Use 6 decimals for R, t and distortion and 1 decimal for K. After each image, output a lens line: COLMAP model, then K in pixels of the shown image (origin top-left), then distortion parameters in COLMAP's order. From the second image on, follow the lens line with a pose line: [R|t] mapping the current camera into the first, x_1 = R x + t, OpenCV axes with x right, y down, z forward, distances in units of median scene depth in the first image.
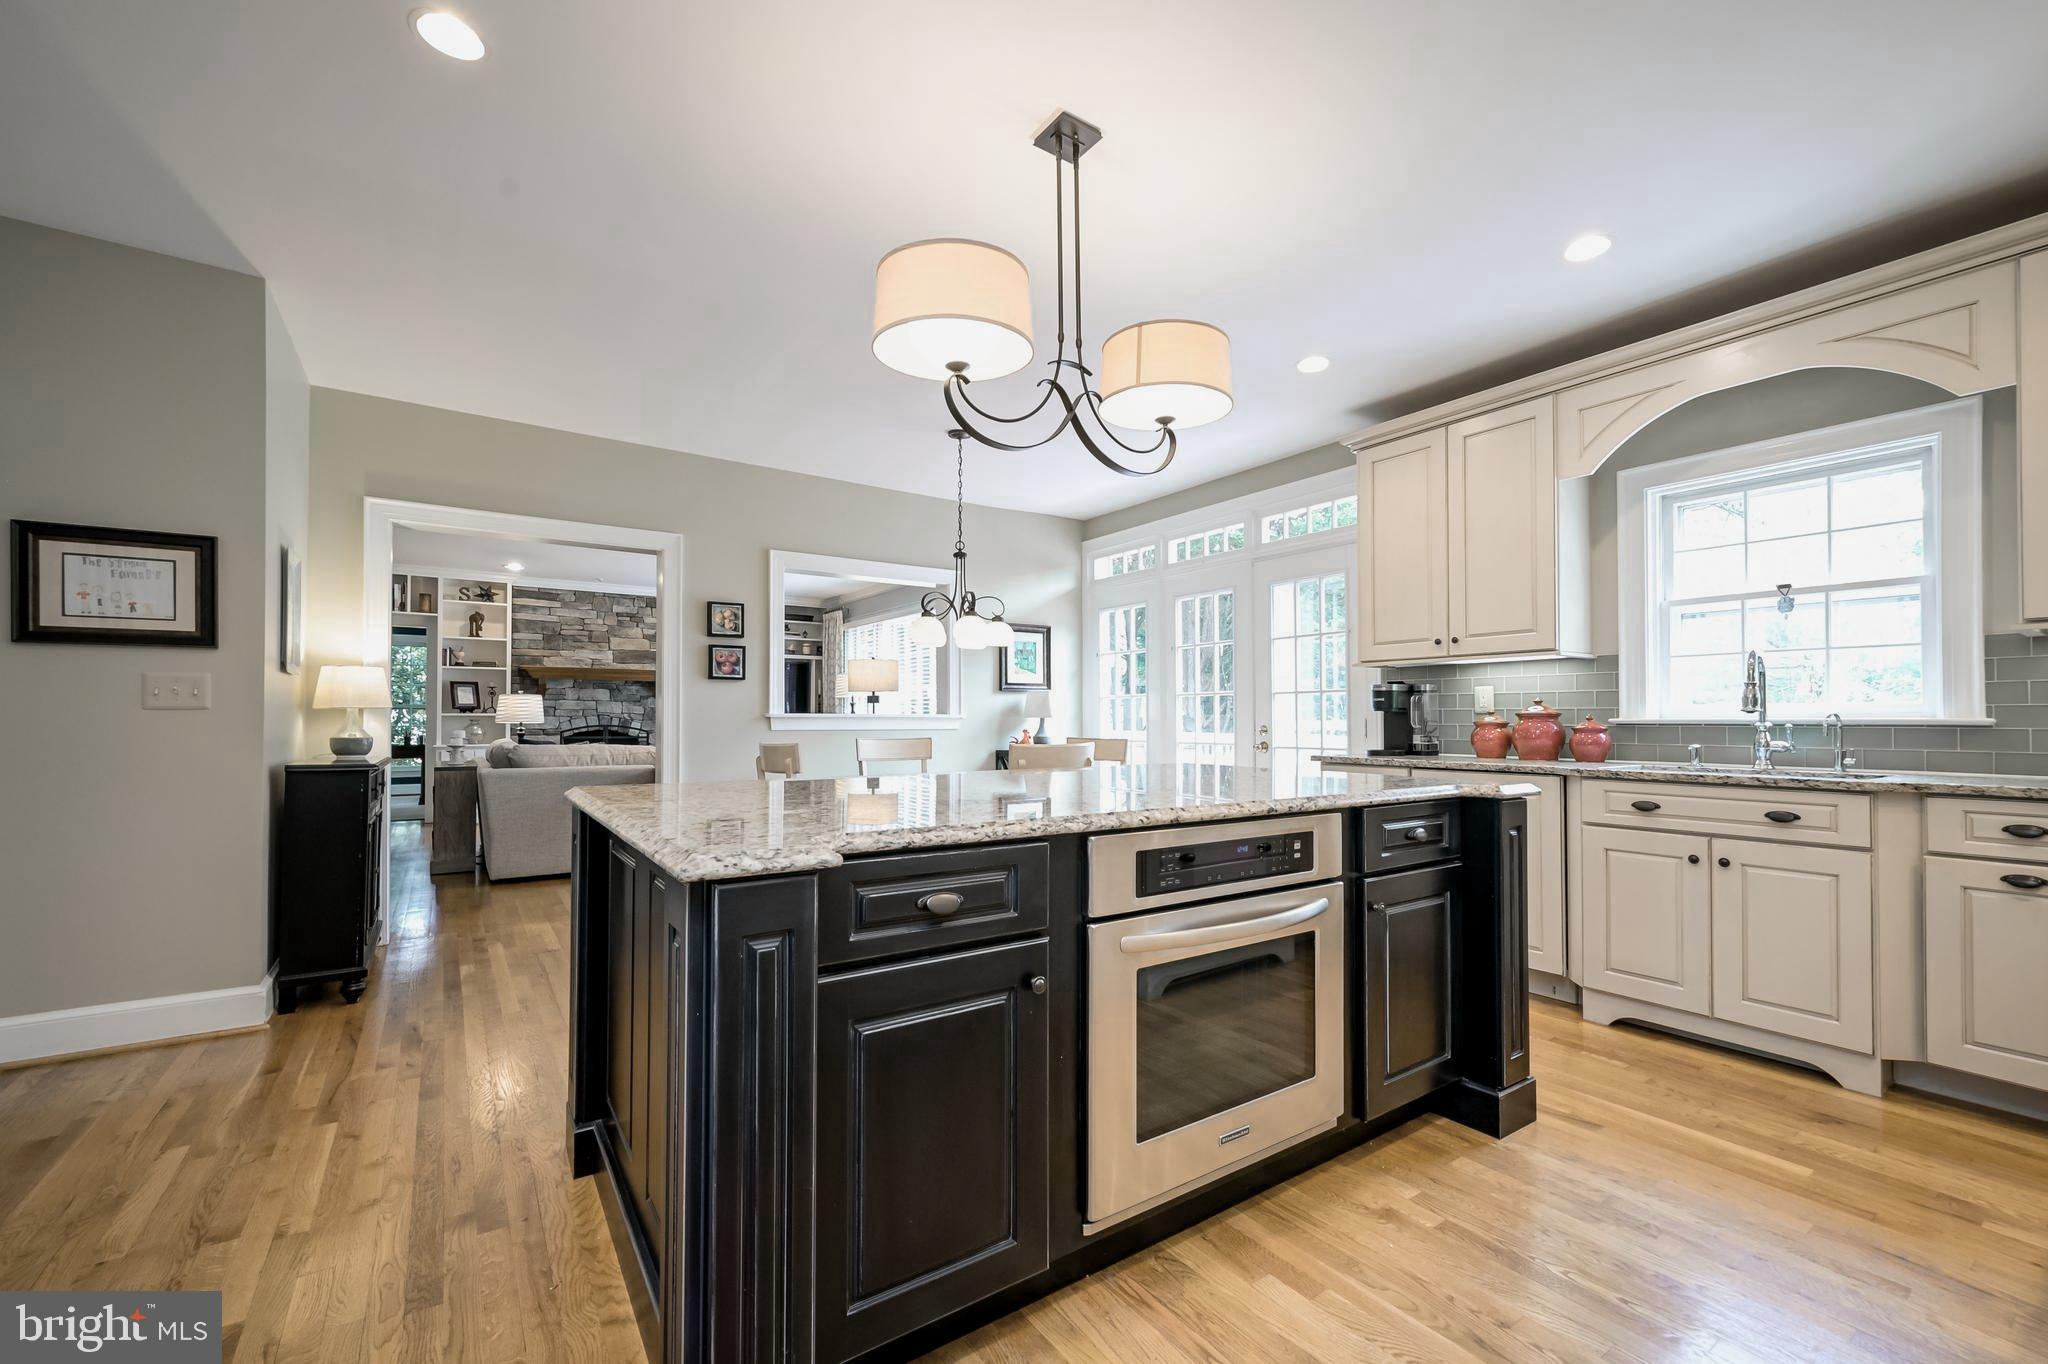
lens RADIAL K [[813.9, 0, 1024.7], [0, 813.9, 697.7], [0, 0, 1]] dist [-0.000568, -0.000056]
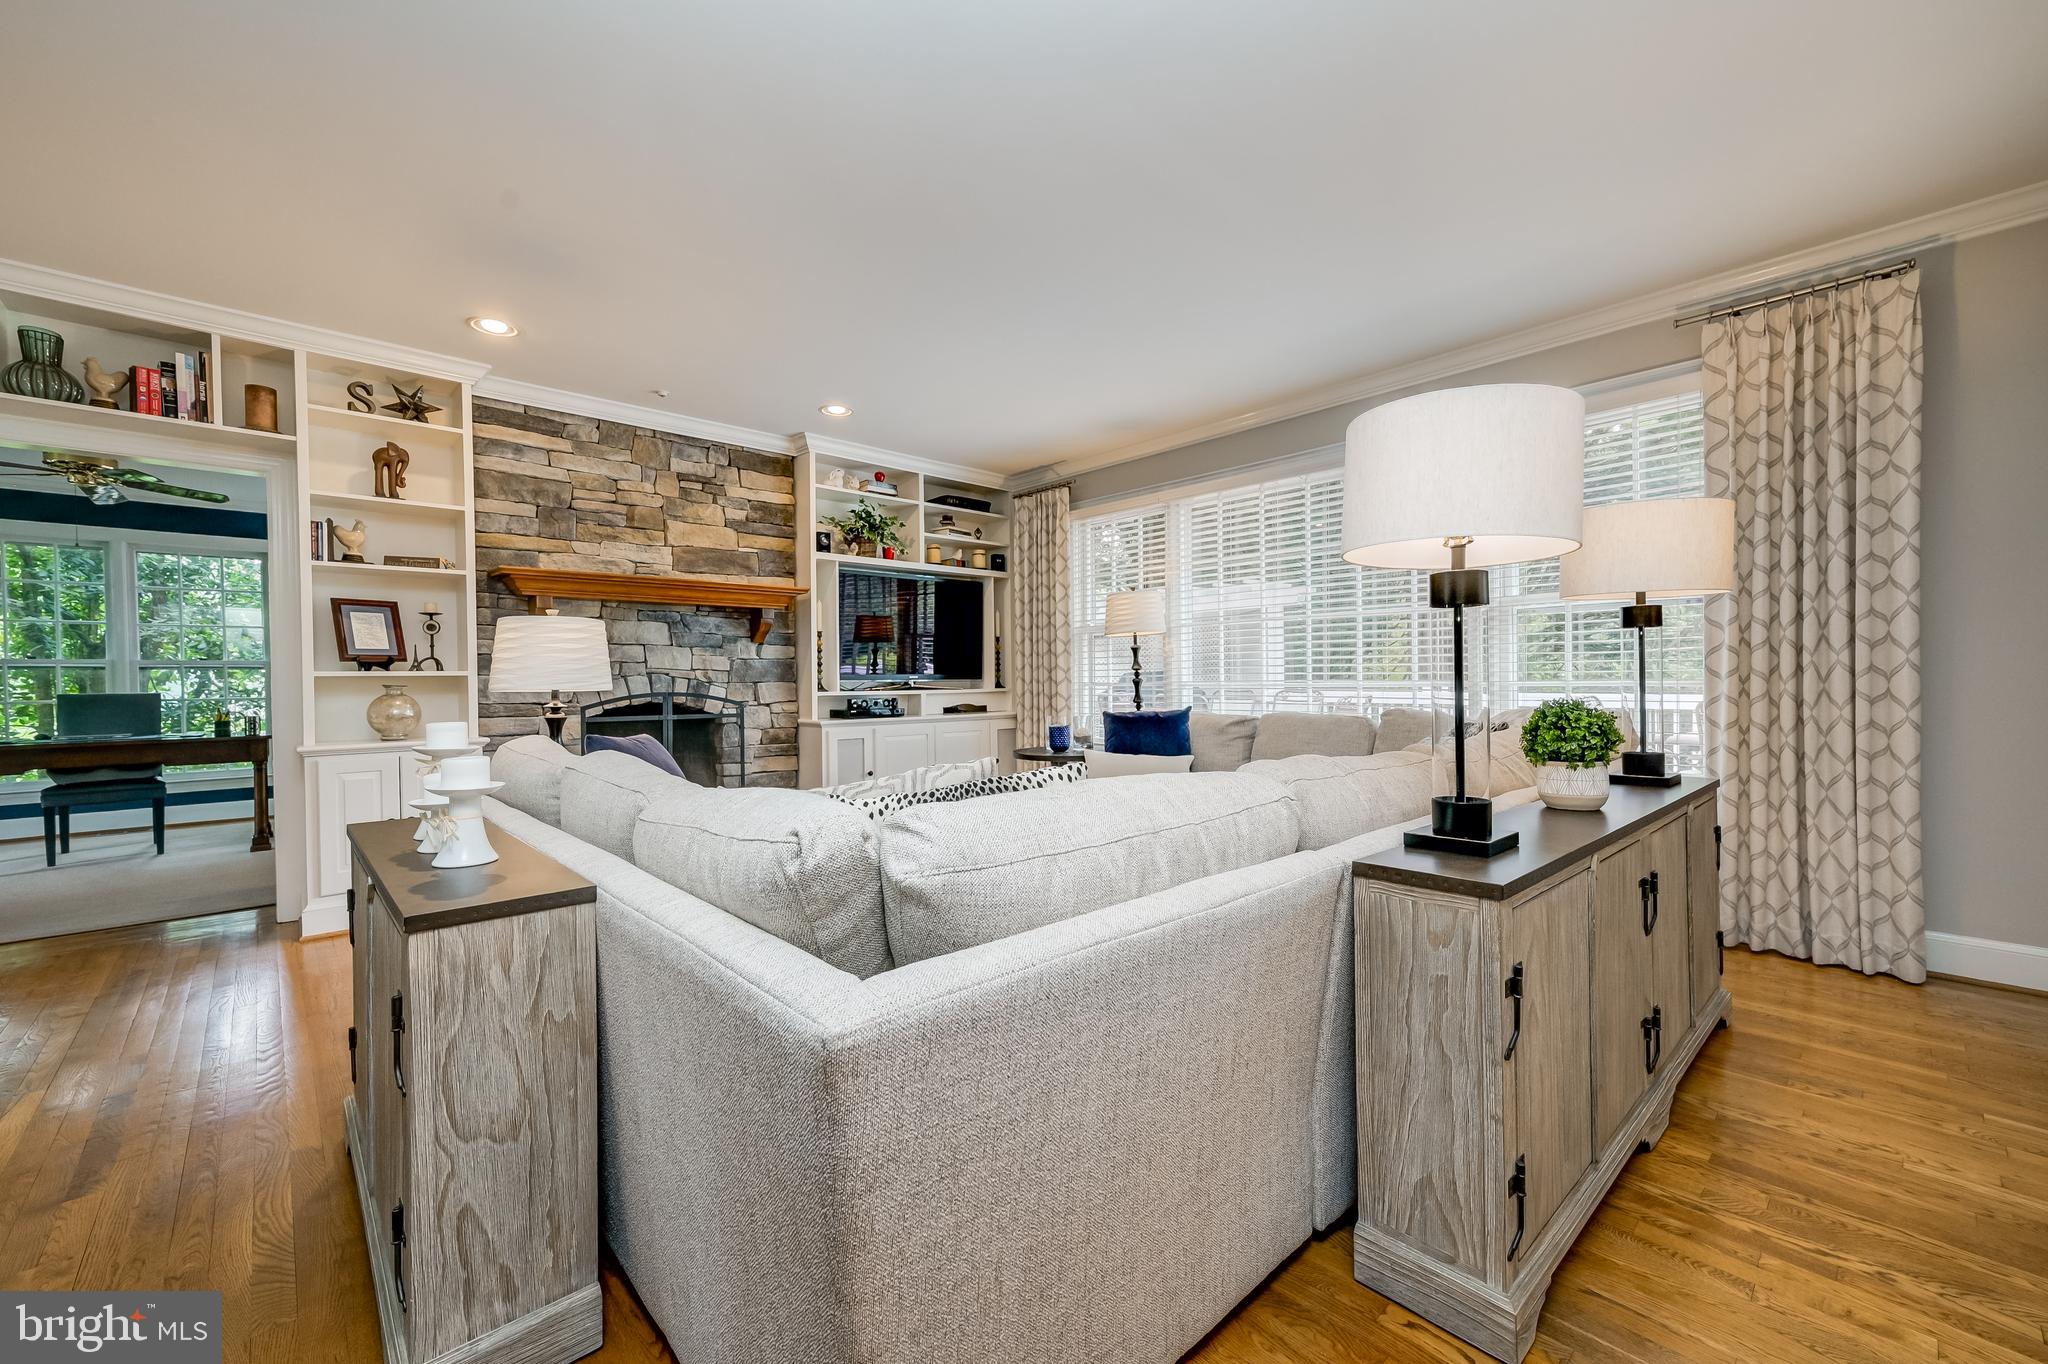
lens RADIAL K [[805.8, 0, 1024.0], [0, 805.8, 682.0], [0, 0, 1]] dist [0.001657, 0.000173]
pose [[0.990142, -0.011046, 0.139628, -0.374806], [0.006564, 0.999449, 0.032523, 0.012392], [-0.139910, -0.031286, 0.989670, 0.486274]]
